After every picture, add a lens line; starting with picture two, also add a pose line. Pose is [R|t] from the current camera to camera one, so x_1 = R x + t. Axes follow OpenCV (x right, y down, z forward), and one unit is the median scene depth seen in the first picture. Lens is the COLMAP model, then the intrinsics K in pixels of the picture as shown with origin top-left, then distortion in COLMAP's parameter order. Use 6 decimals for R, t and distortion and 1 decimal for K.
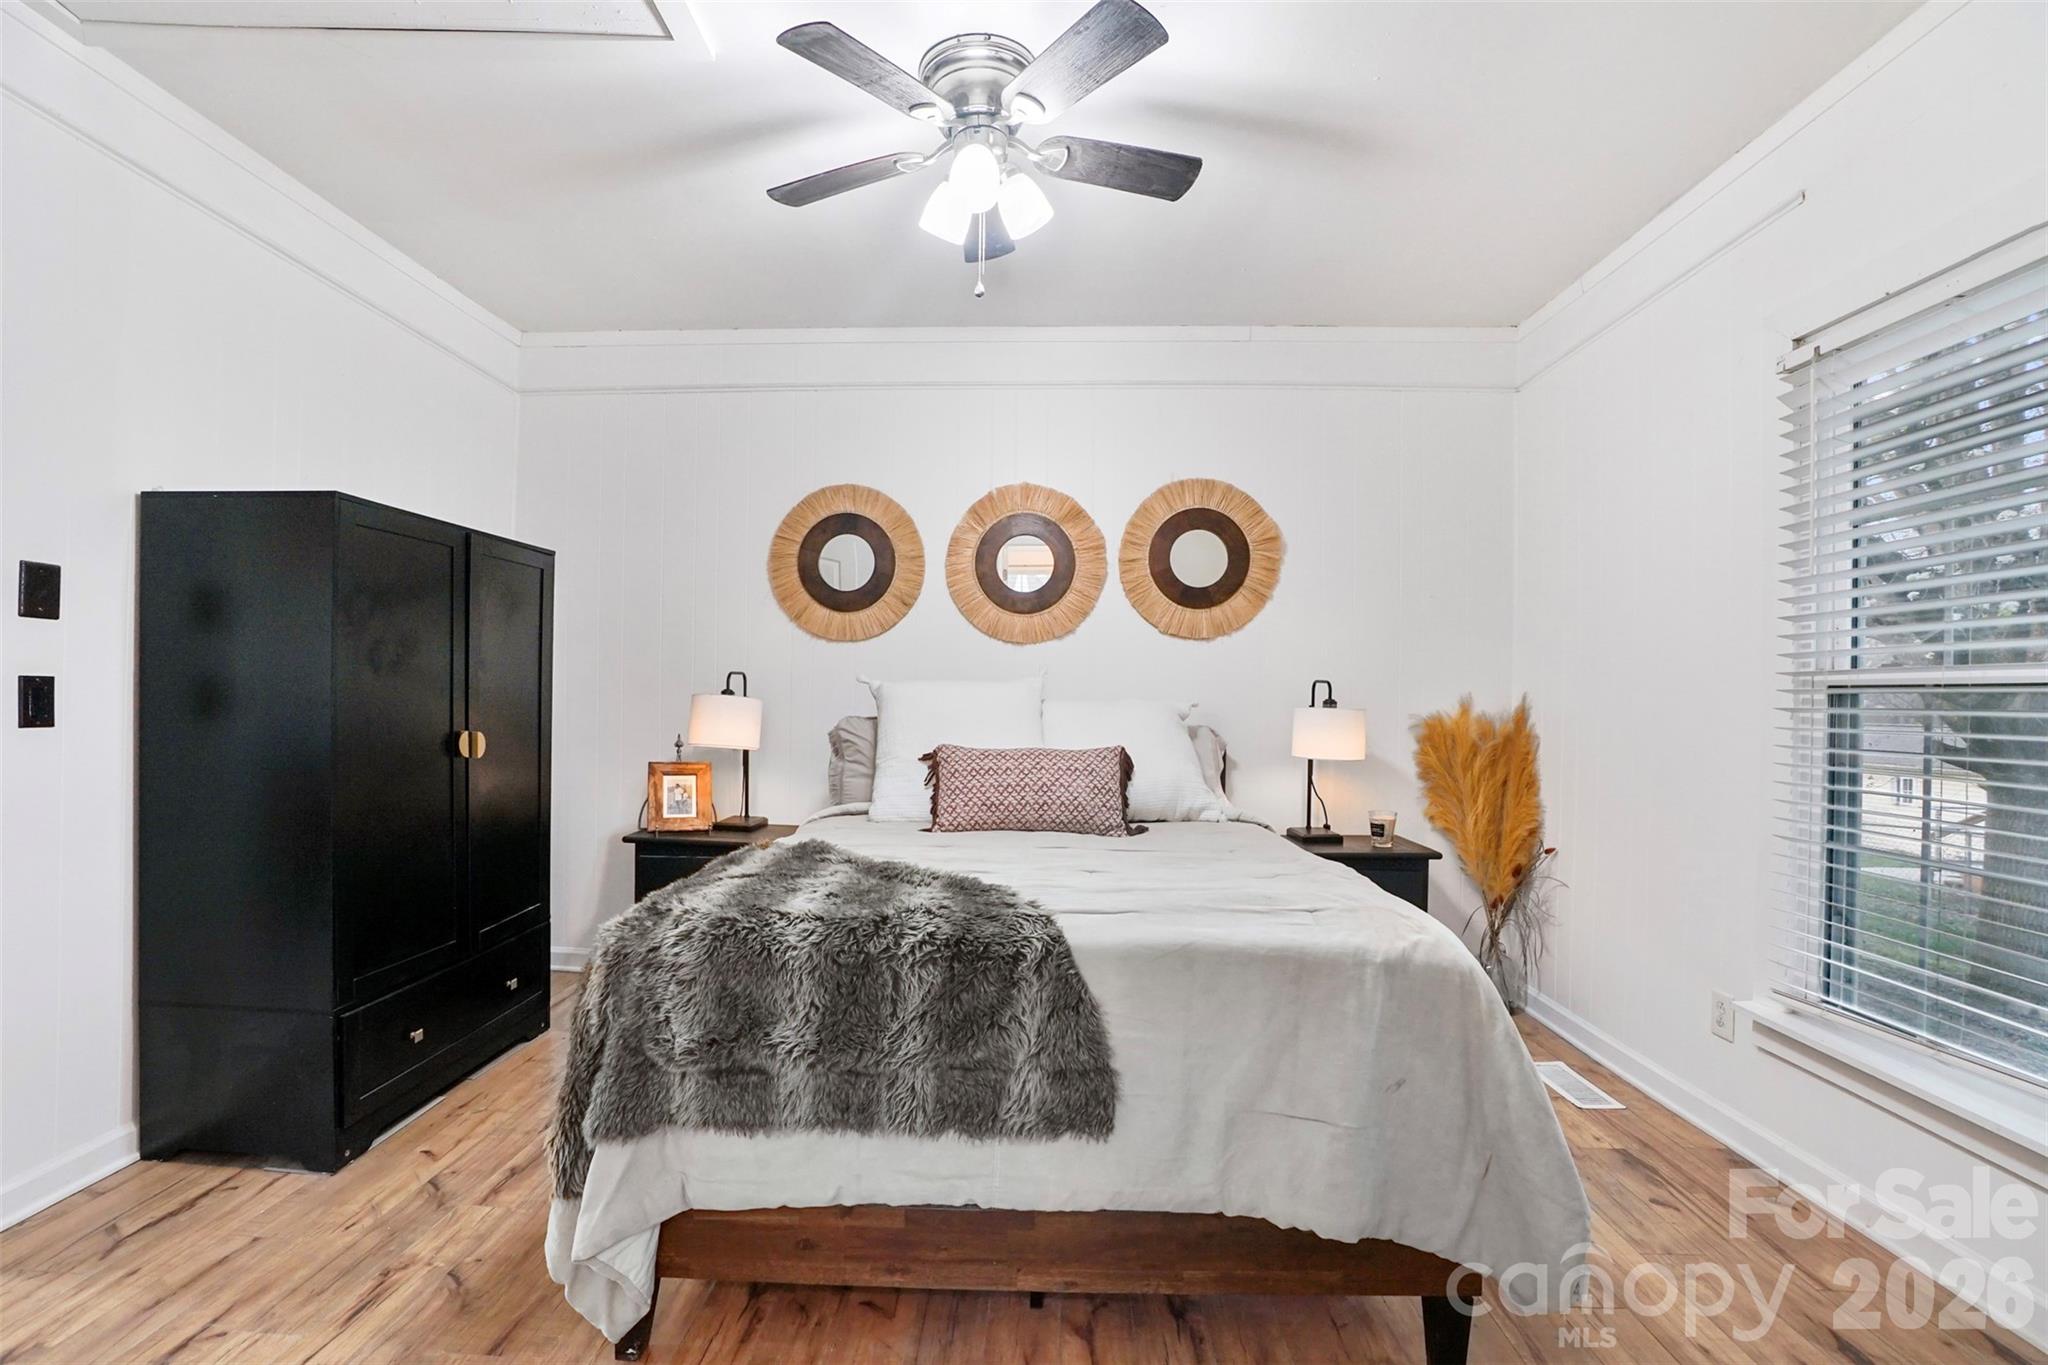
lens RADIAL K [[929.7, 0, 995.7], [0, 929.7, 695.3], [0, 0, 1]] dist [-0.059192, 0.020234]
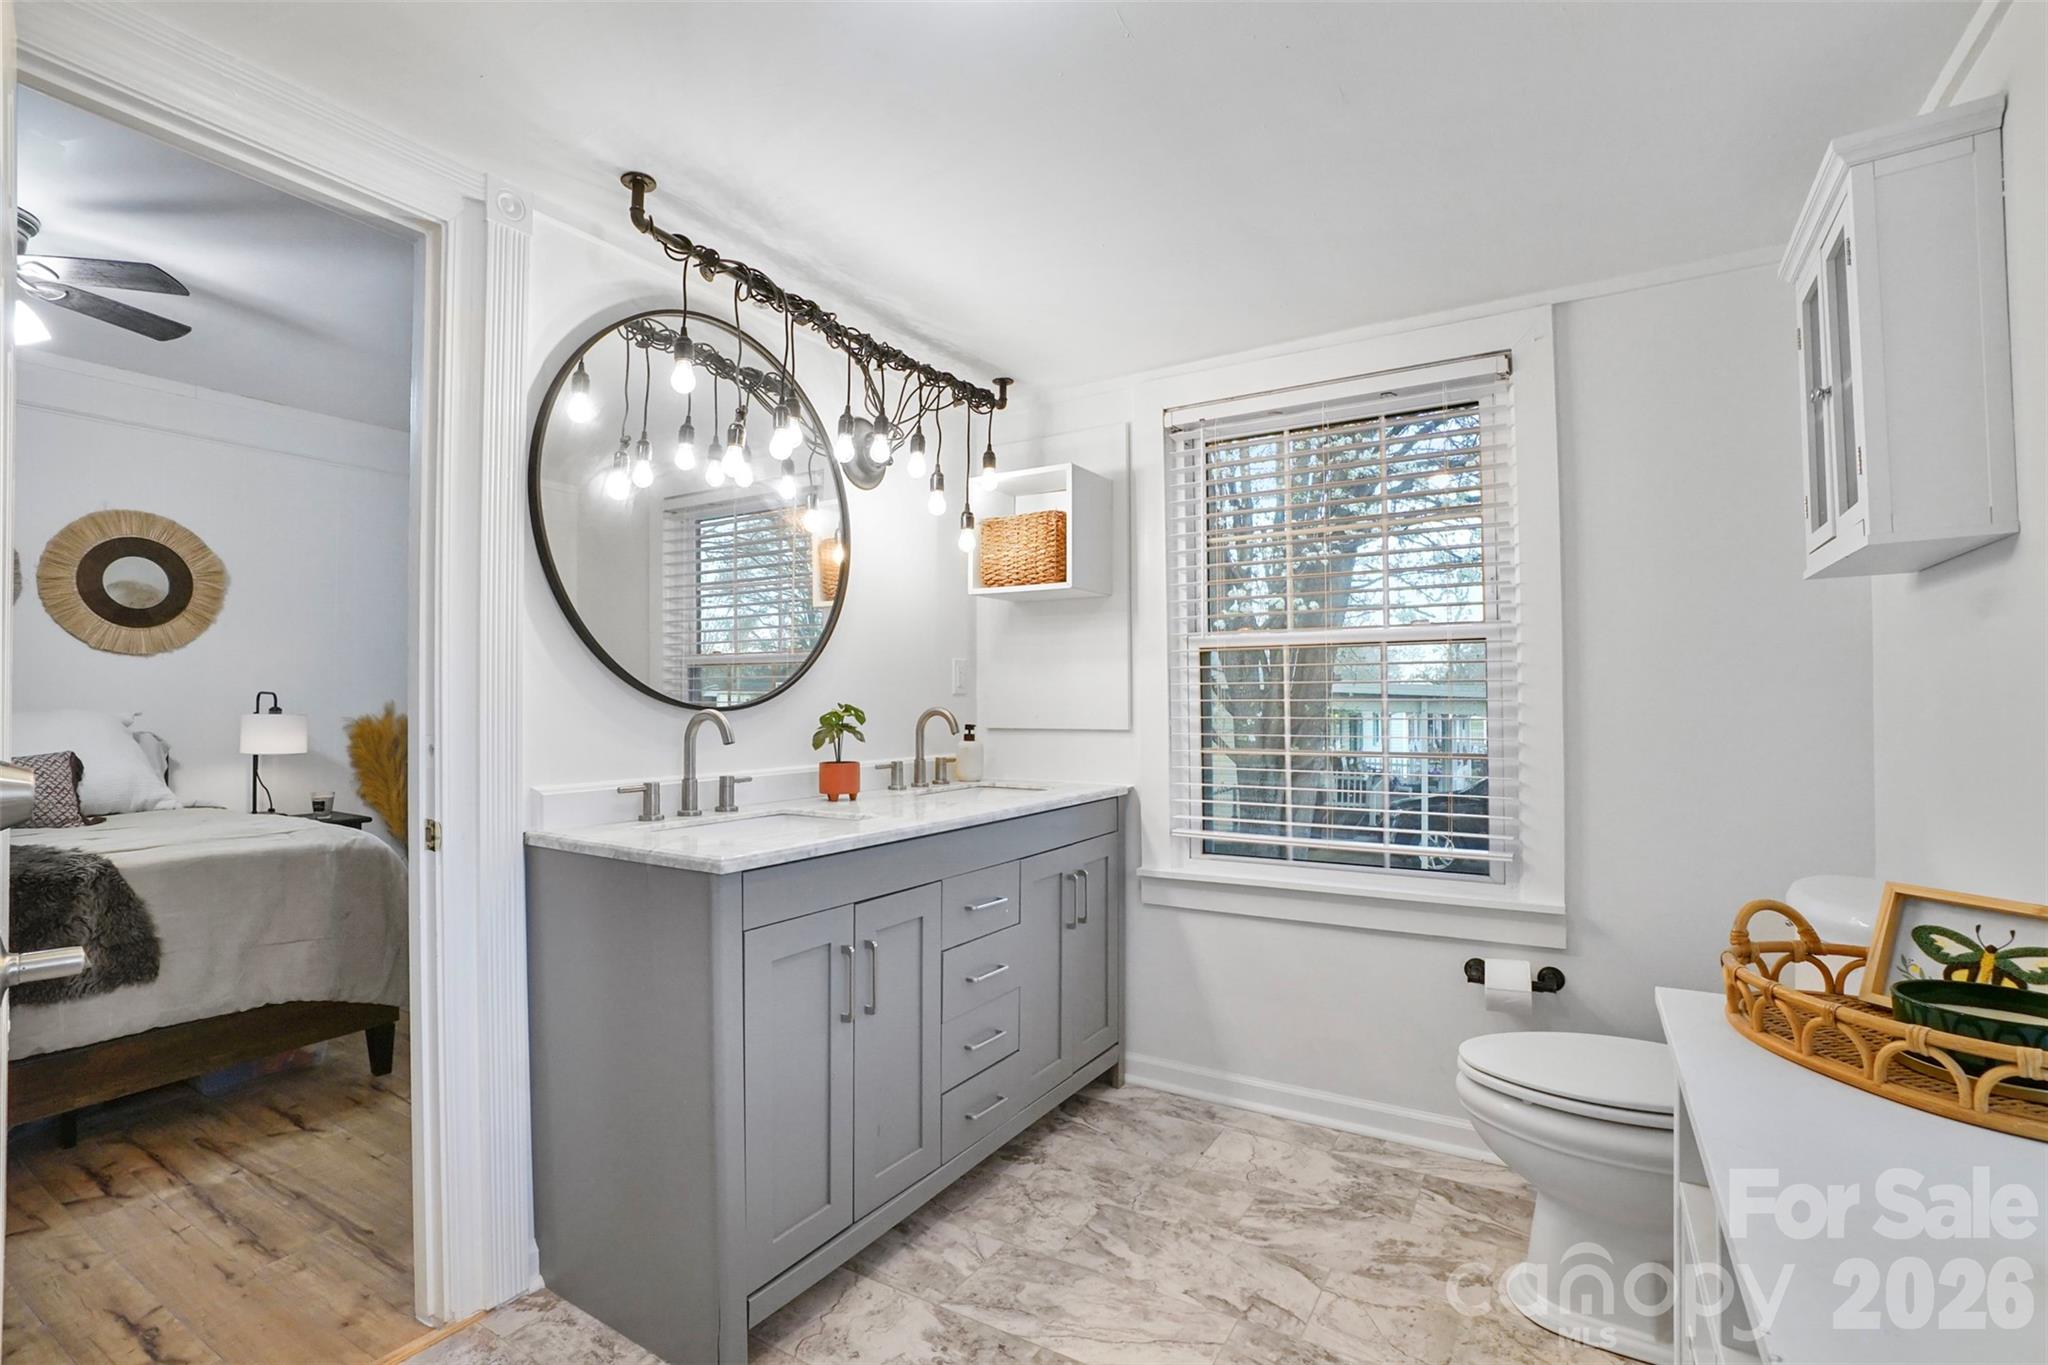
lens RADIAL K [[929.7, 0, 995.7], [0, 929.7, 695.3], [0, 0, 1]] dist [-0.059192, 0.020234]
pose [[0.495398, -0.005323, 0.868650, -0.209945], [0.005702, 0.999980, 0.002876, -0.009015], [-0.868647, 0.003528, 0.495418, -0.444776]]
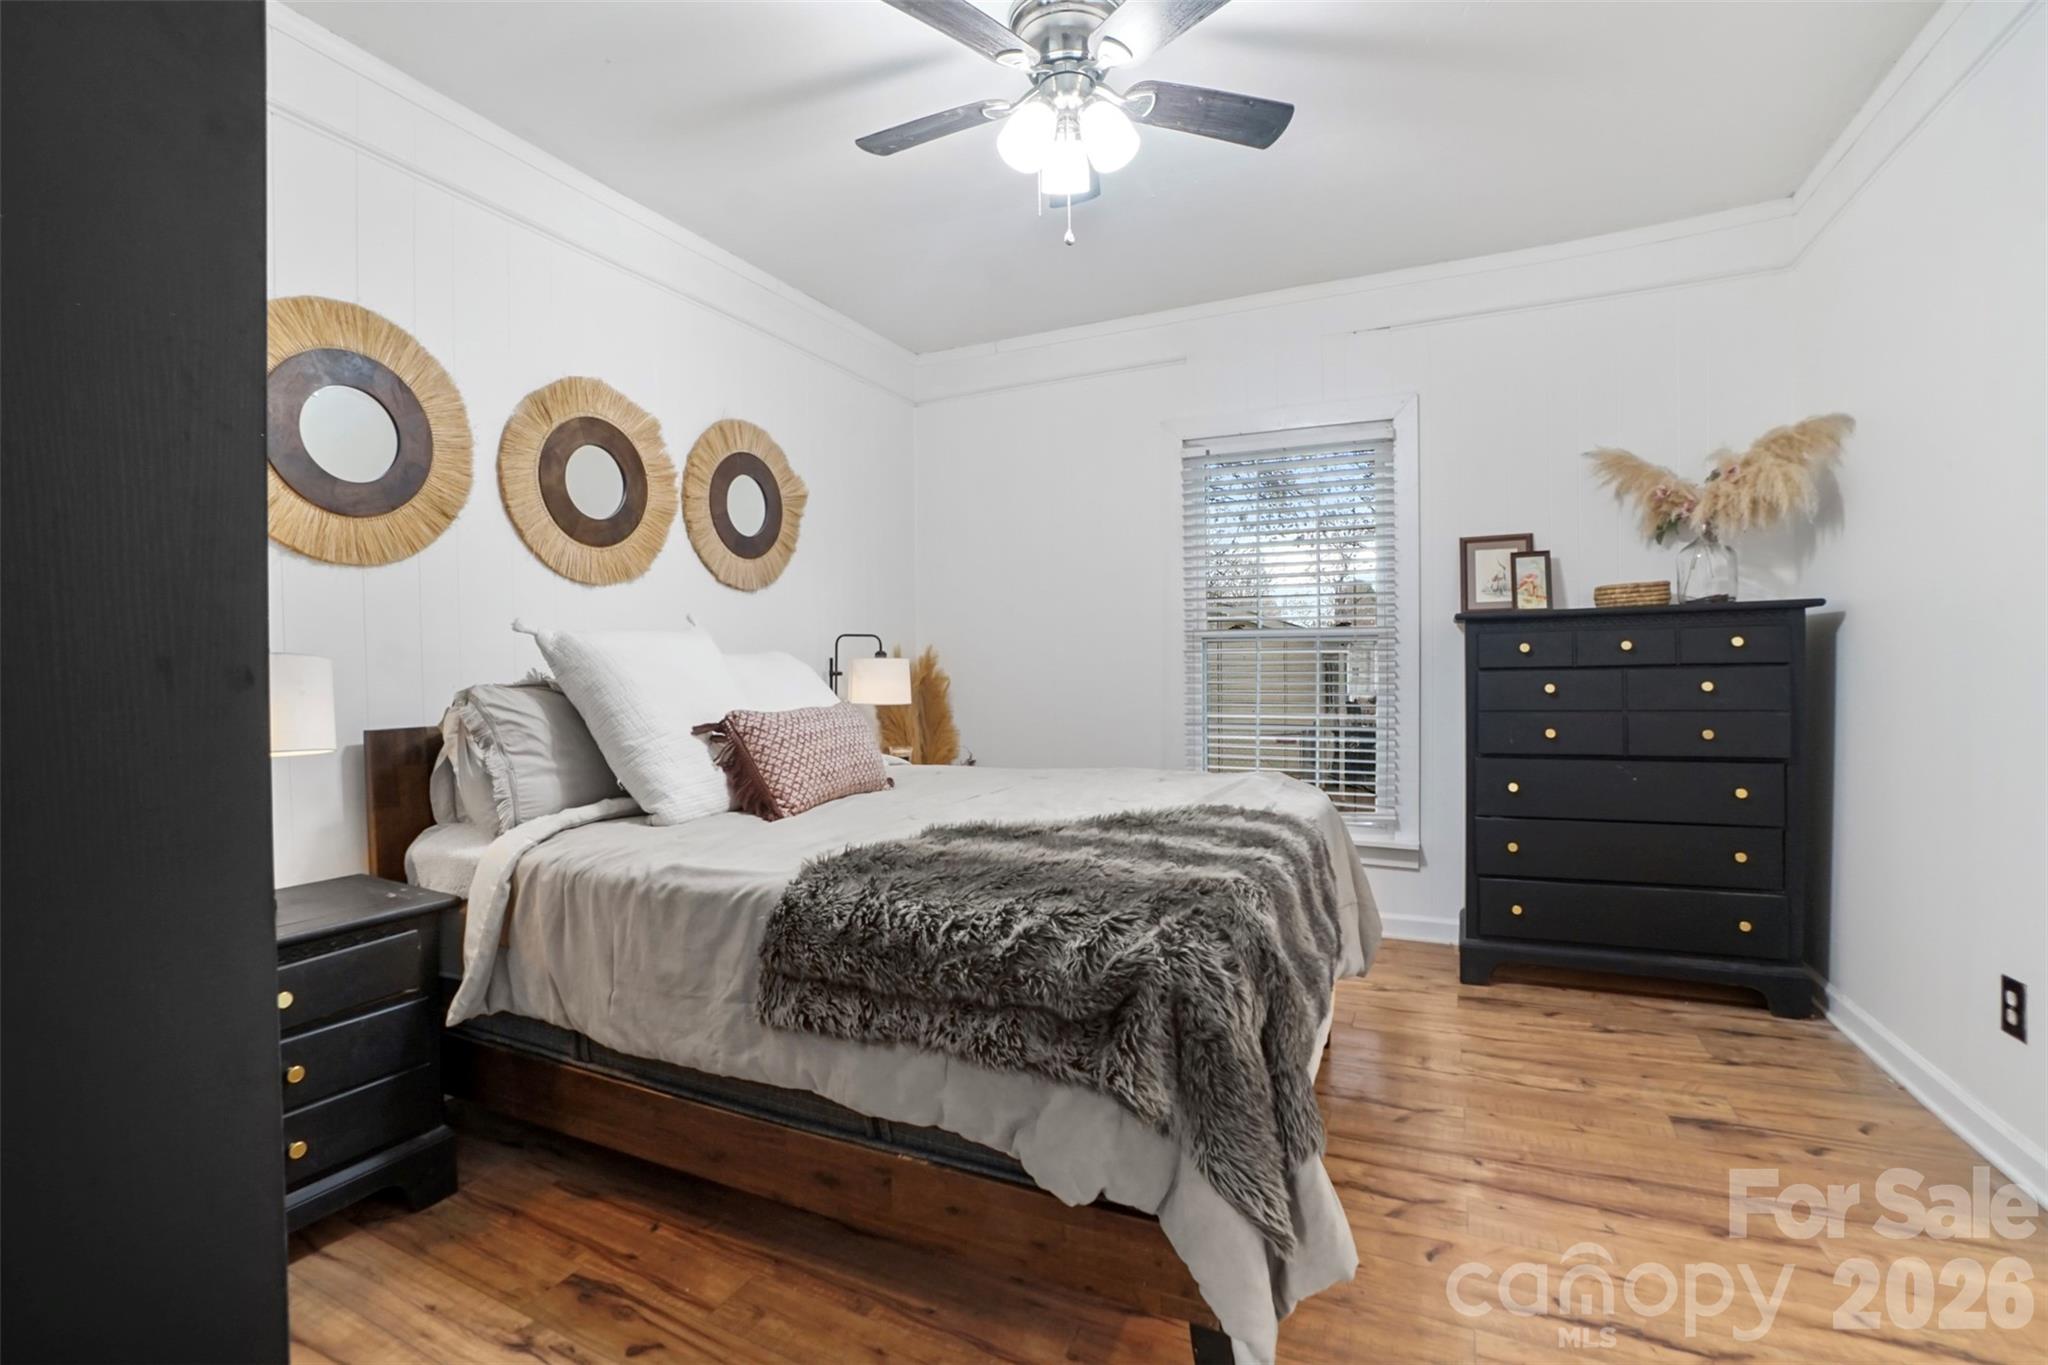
lens RADIAL K [[900.8, 0, 1005.4], [0, 900.8, 687.8], [0, 0, 1]] dist [-0.053446, 0.018592]
pose [[0.397304, -0.048980, 0.916379, -0.542734], [0.005823, 0.998689, 0.050855, -0.004579], [-0.917669, -0.014868, 0.397068, 0.389928]]
